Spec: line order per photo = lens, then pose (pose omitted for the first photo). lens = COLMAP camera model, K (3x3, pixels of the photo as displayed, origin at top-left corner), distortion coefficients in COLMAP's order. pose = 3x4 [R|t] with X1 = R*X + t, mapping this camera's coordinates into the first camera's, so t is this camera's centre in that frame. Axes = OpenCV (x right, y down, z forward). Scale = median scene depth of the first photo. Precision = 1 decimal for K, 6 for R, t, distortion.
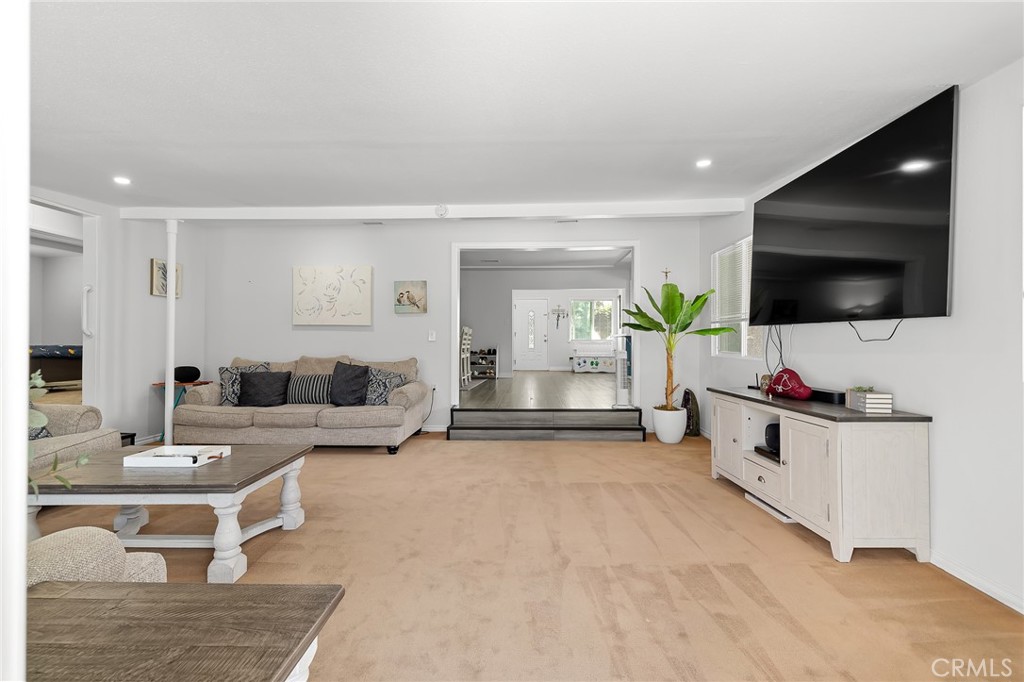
lens RADIAL K [[464.8, 0, 511.4], [0, 464.8, 344.2], [0, 0, 1]] dist [0.010152, -0.001577]
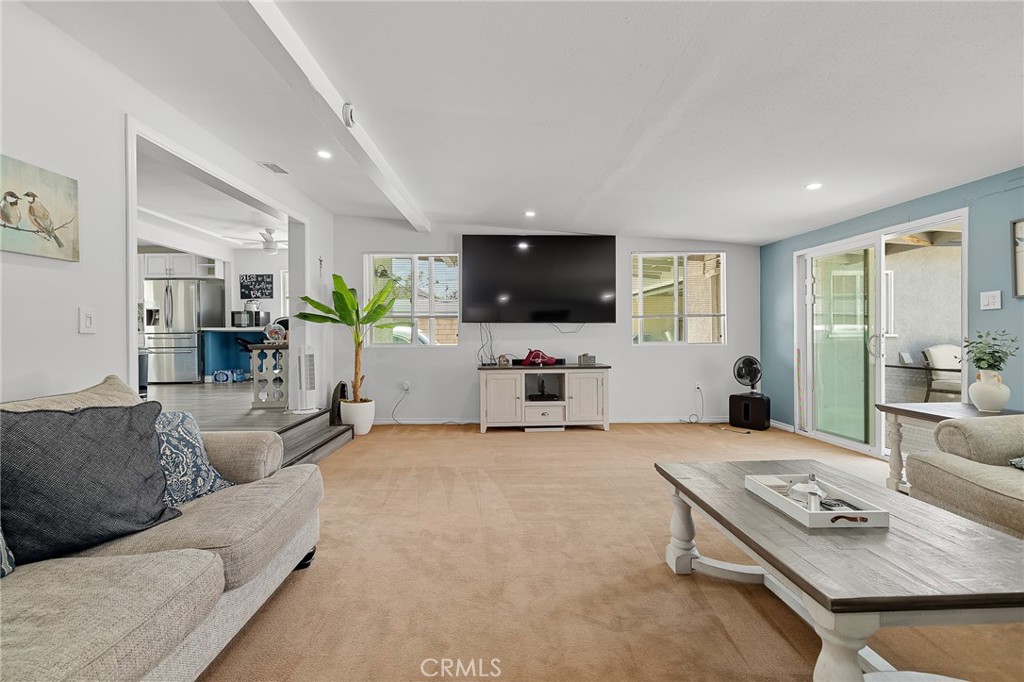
lens RADIAL K [[456.0, 0, 508.6], [0, 456.0, 336.2], [0, 0, 1]] dist [0.008980, -0.000539]
pose [[-0.043595, -0.008252, 0.999015, -0.853959], [-0.005249, 0.999954, 0.008031, -0.009011], [-0.999035, -0.004894, -0.043636, 0.904867]]
